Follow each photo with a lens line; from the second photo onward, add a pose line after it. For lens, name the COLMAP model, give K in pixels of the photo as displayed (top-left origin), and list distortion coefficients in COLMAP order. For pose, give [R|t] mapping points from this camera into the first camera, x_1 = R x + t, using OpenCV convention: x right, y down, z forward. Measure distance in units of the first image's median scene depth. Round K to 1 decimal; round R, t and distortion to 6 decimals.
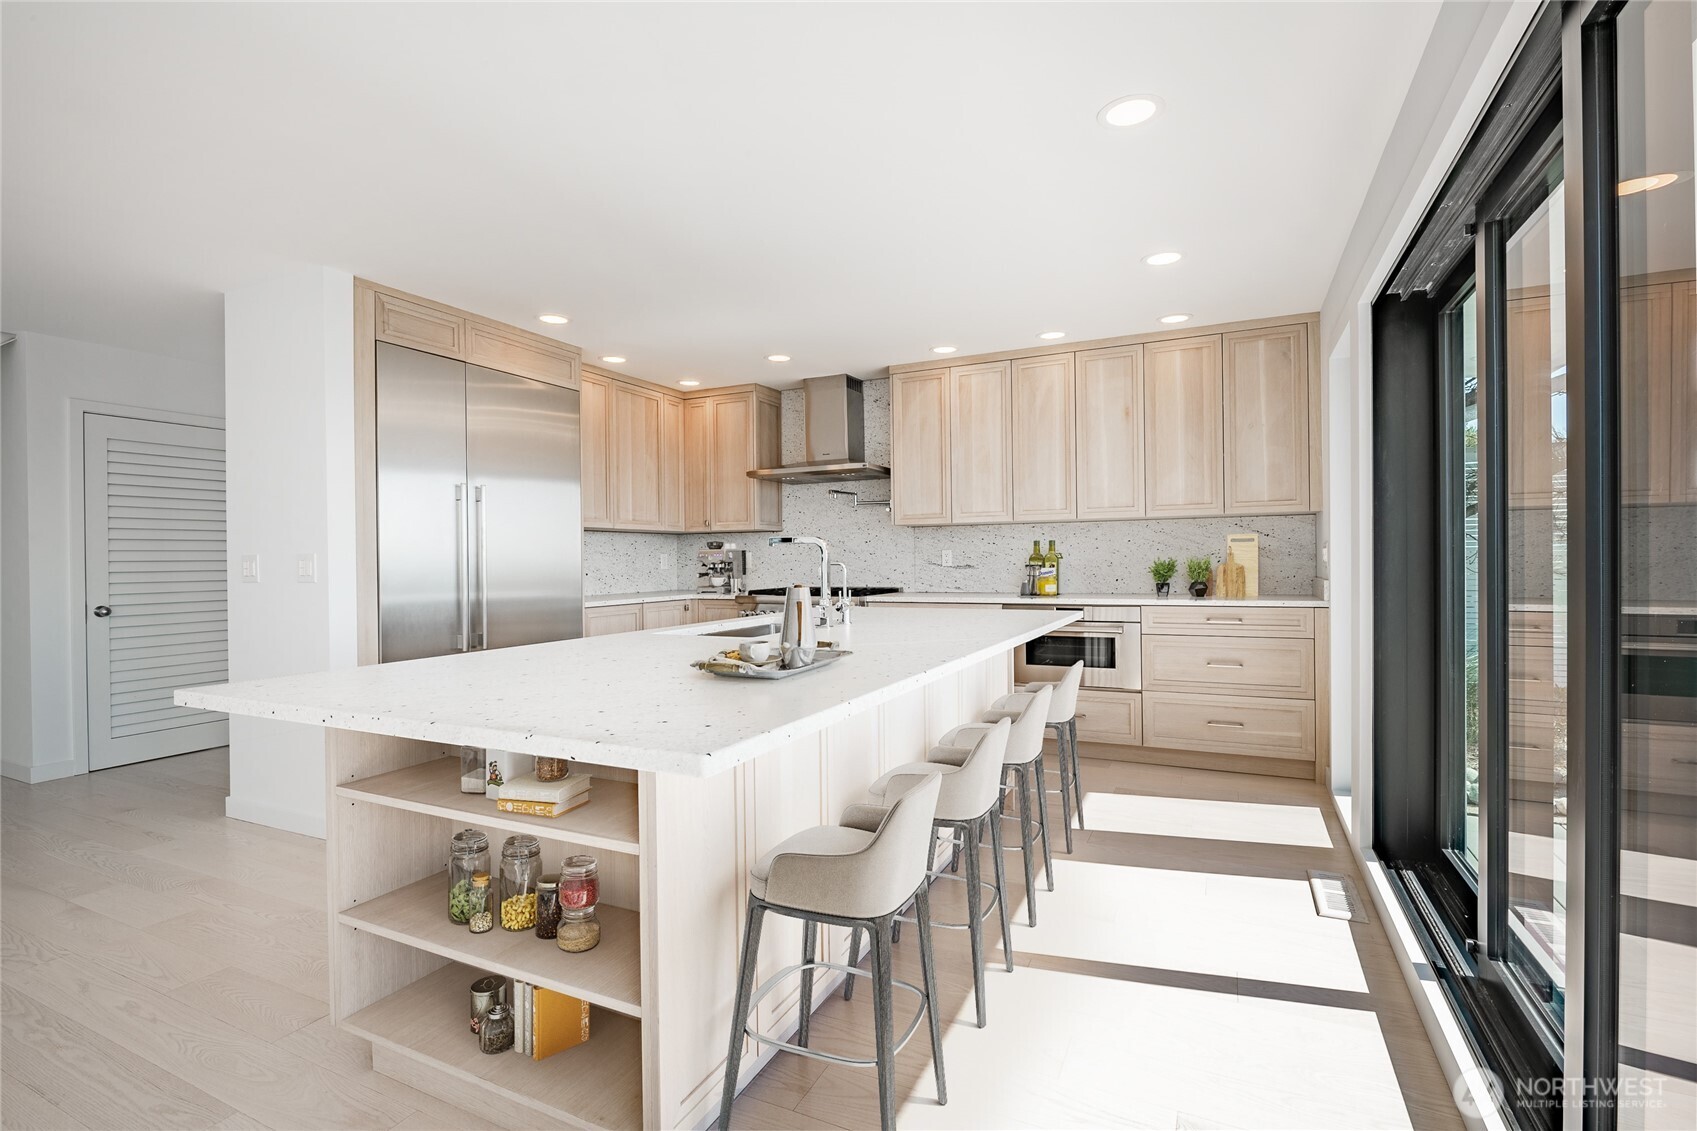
lens RADIAL K [[779.0, 0, 849.9], [0, 779.0, 565.6], [0, 0, 1]] dist [-0.000678, 0.000030]
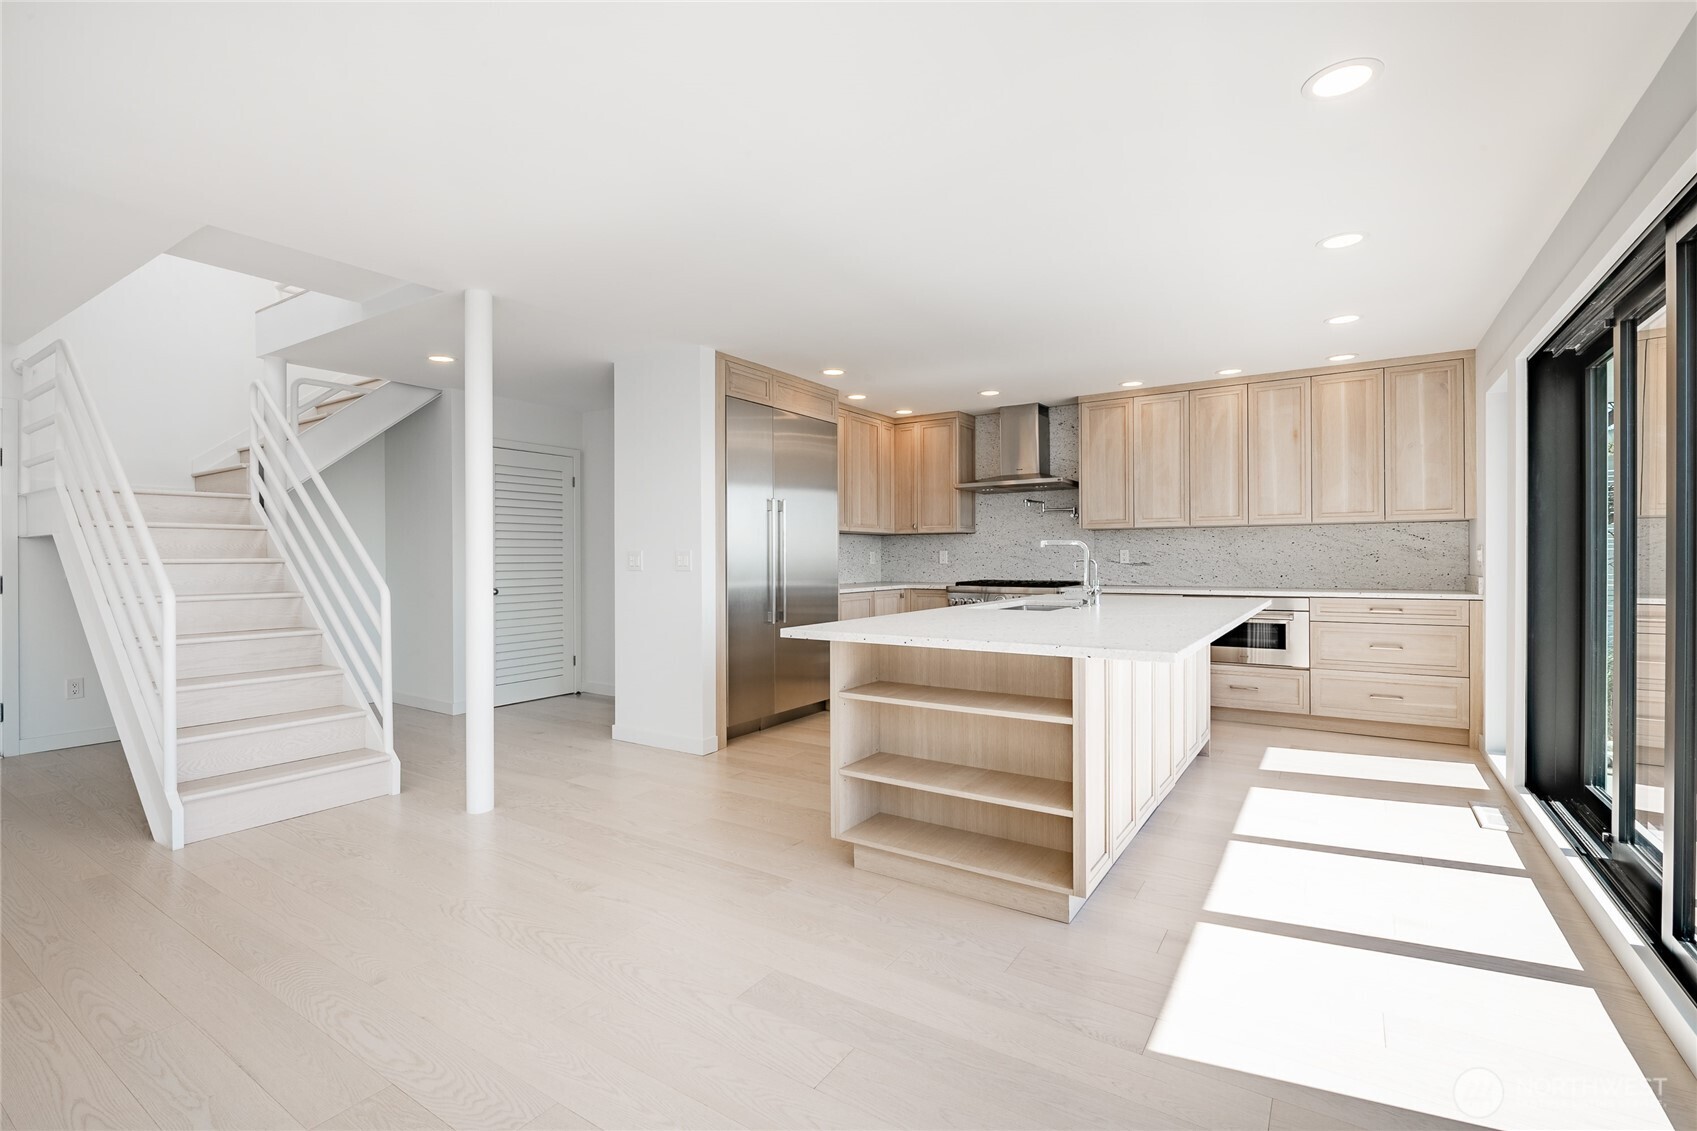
lens RADIAL K [[754.3, 0, 853.2], [0, 754.3, 562.6], [0, 0, 1]] dist [-0.001158, -0.000559]
pose [[0.991726, 0.007386, -0.128157, -0.171459], [-0.007480, 0.999972, -0.000251, 0.003580], [0.128151, 0.001207, 0.991754, -0.236090]]
